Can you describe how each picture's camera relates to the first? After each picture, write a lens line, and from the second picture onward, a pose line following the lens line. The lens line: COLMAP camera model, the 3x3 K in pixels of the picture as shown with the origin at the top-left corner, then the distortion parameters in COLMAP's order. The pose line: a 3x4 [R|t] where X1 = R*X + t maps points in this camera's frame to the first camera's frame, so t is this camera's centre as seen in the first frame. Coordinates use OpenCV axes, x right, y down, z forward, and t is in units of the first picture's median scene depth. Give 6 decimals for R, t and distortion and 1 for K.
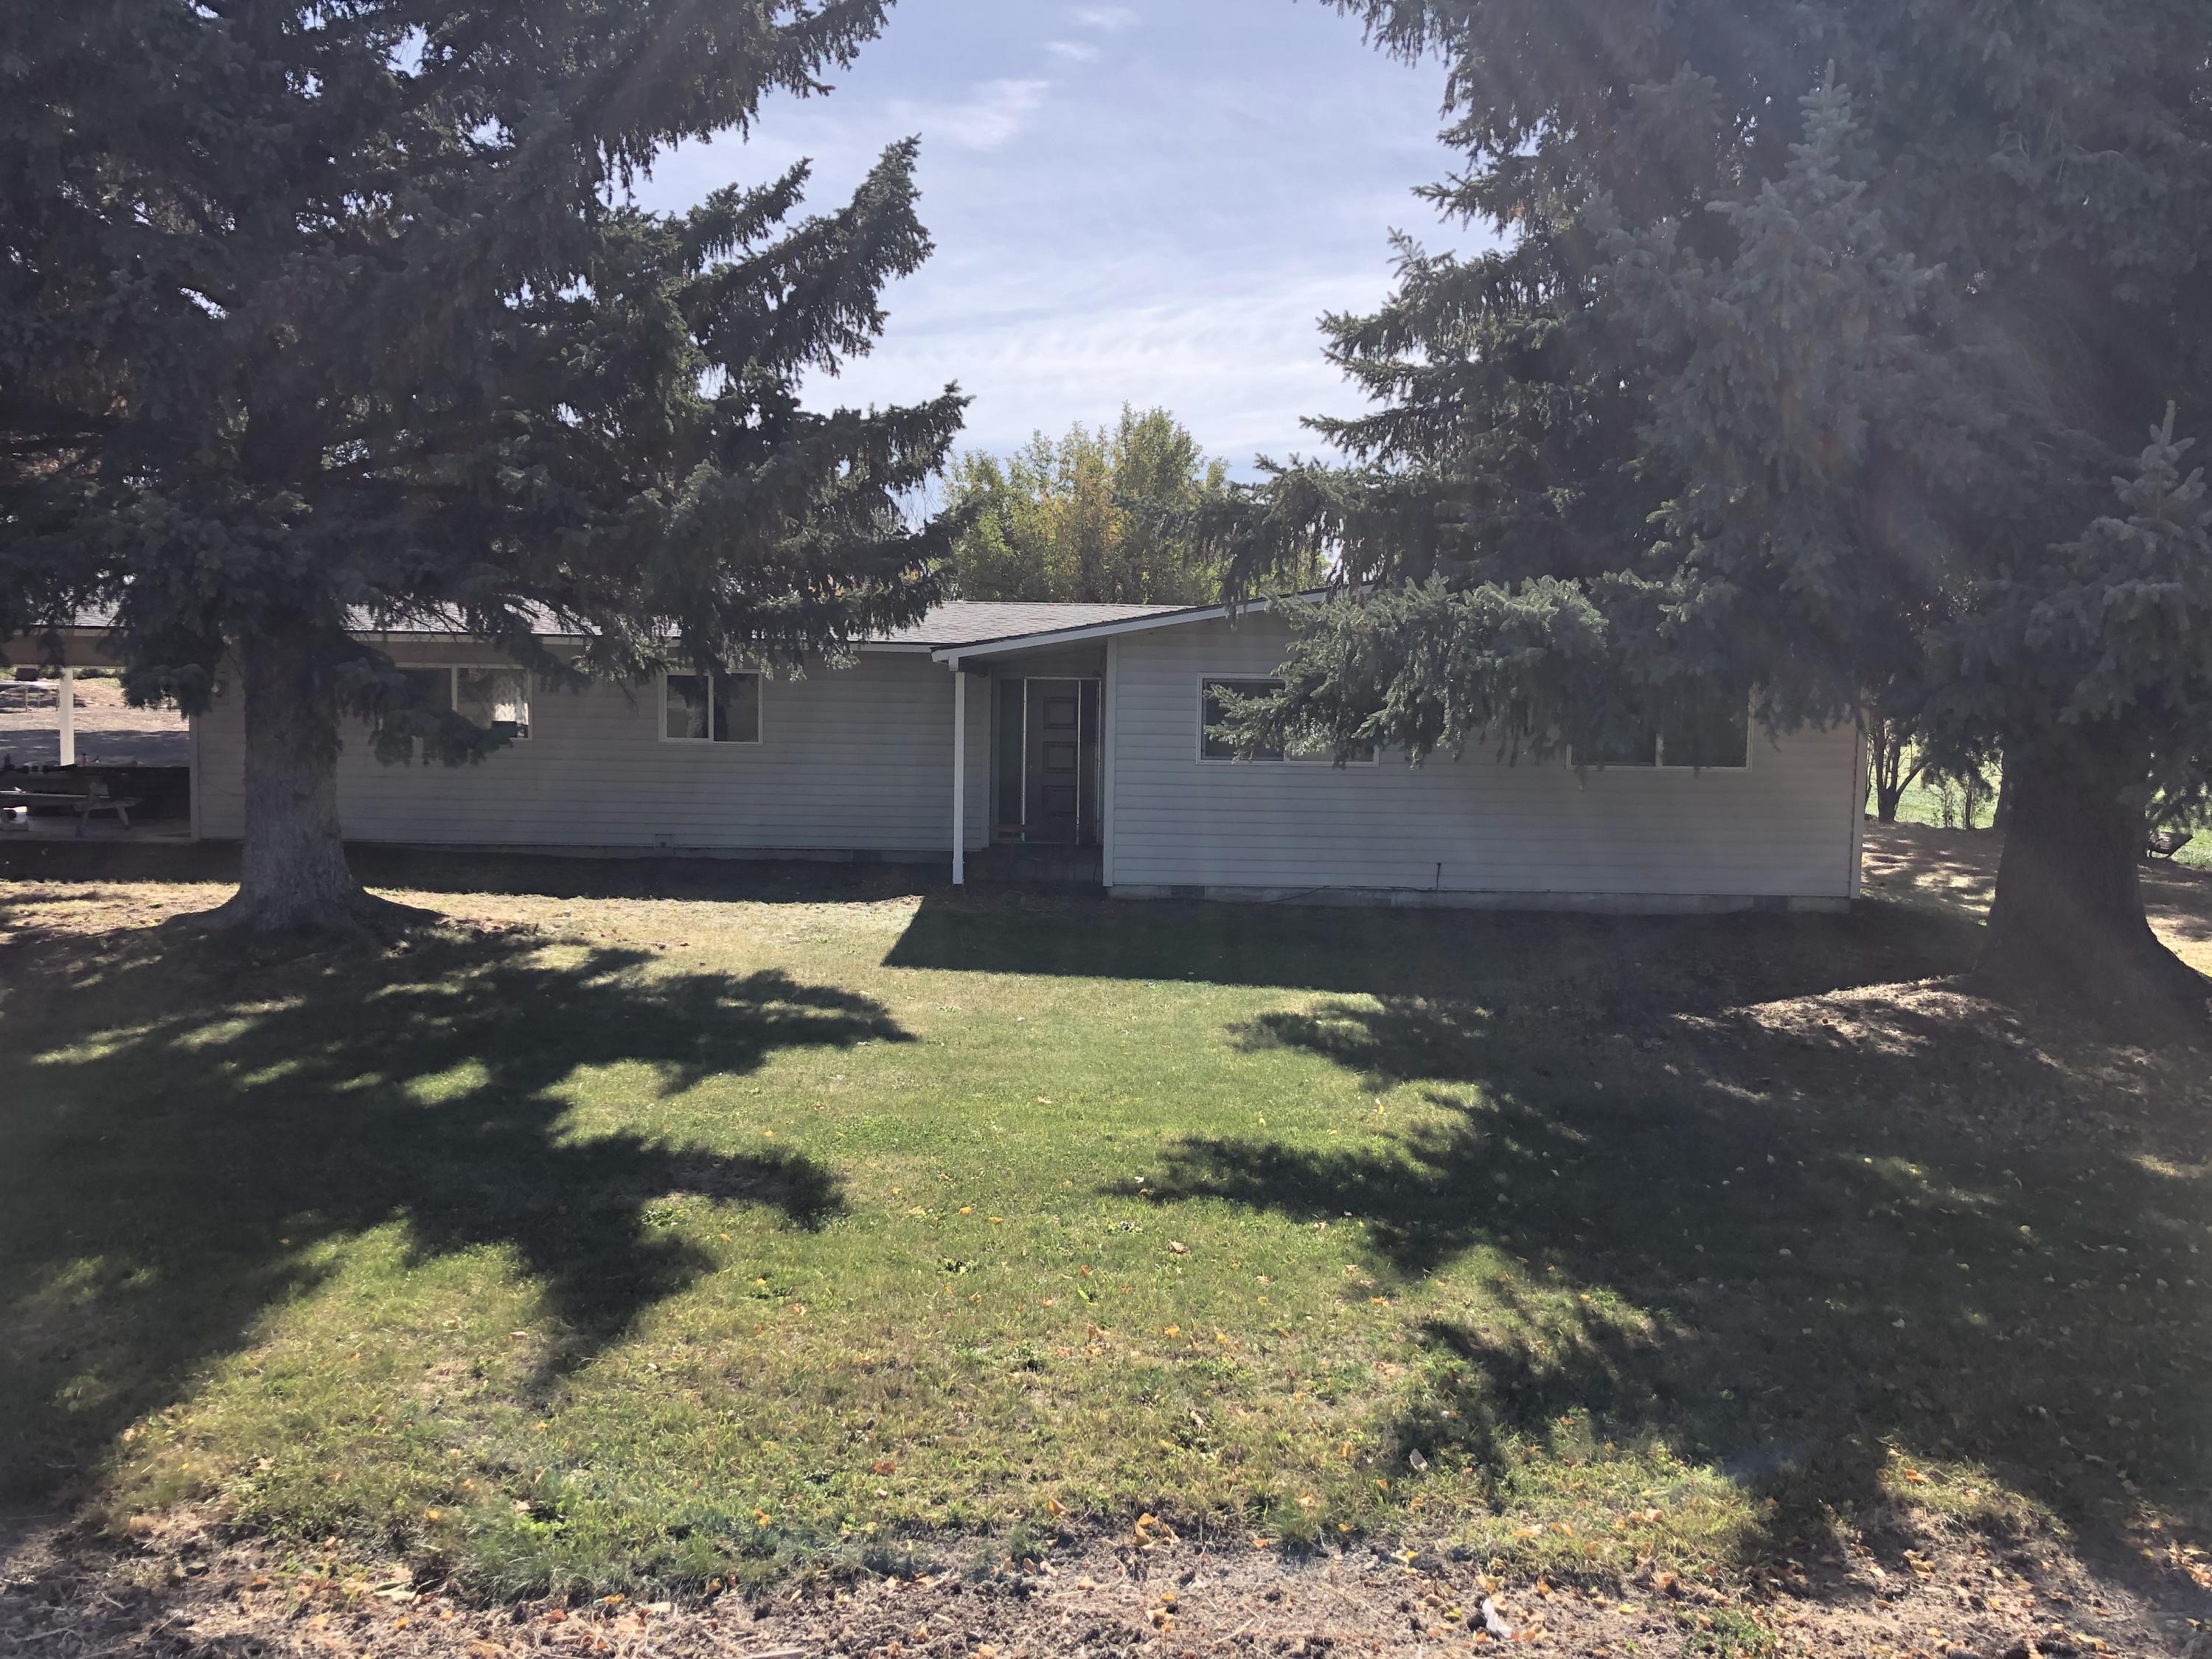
lens RADIAL K [[1786.7, 0, 1106.0], [0, 1786.7, 829.5], [0, 0, 1]] dist [0.015340, 0.006806]
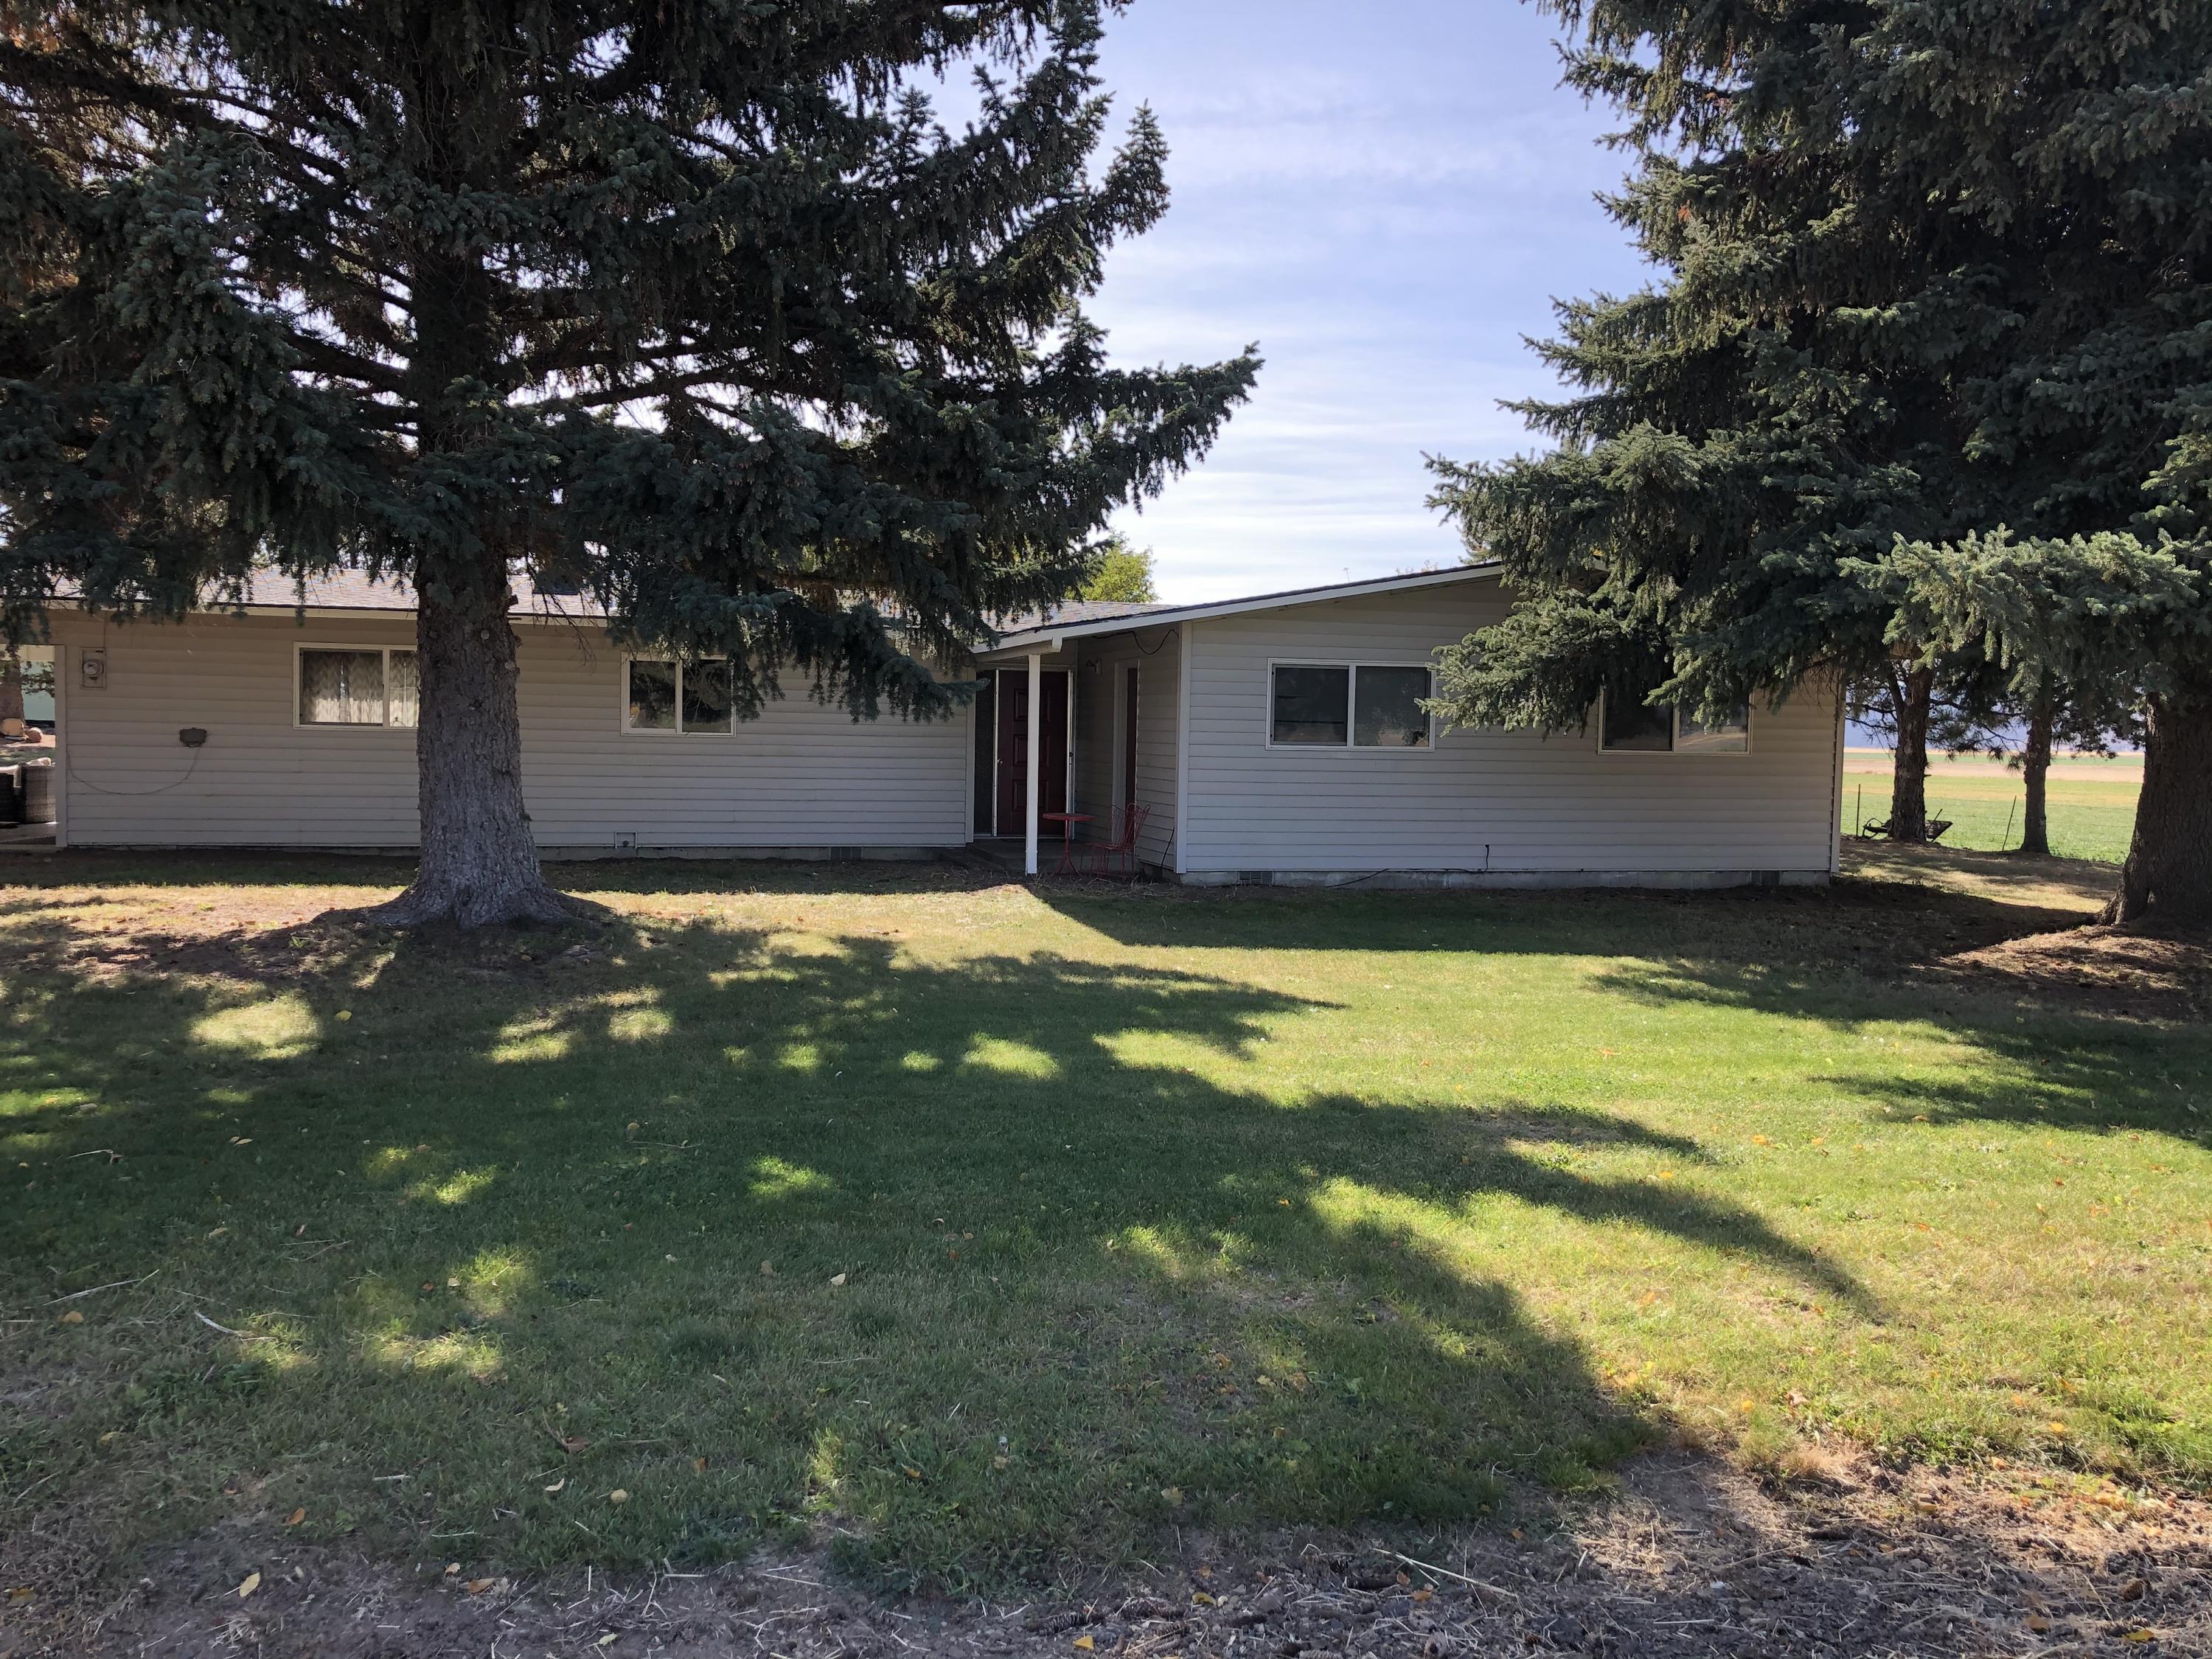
lens RADIAL K [[1786.7, 0, 1106.0], [0, 1786.7, 829.5], [0, 0, 1]] dist [0.015340, 0.006806]
pose [[0.967986, -0.011964, 0.250721, -0.377938], [0.015270, 0.999820, -0.011244, 0.023856], [-0.250541, 0.014713, 0.967994, 0.068848]]
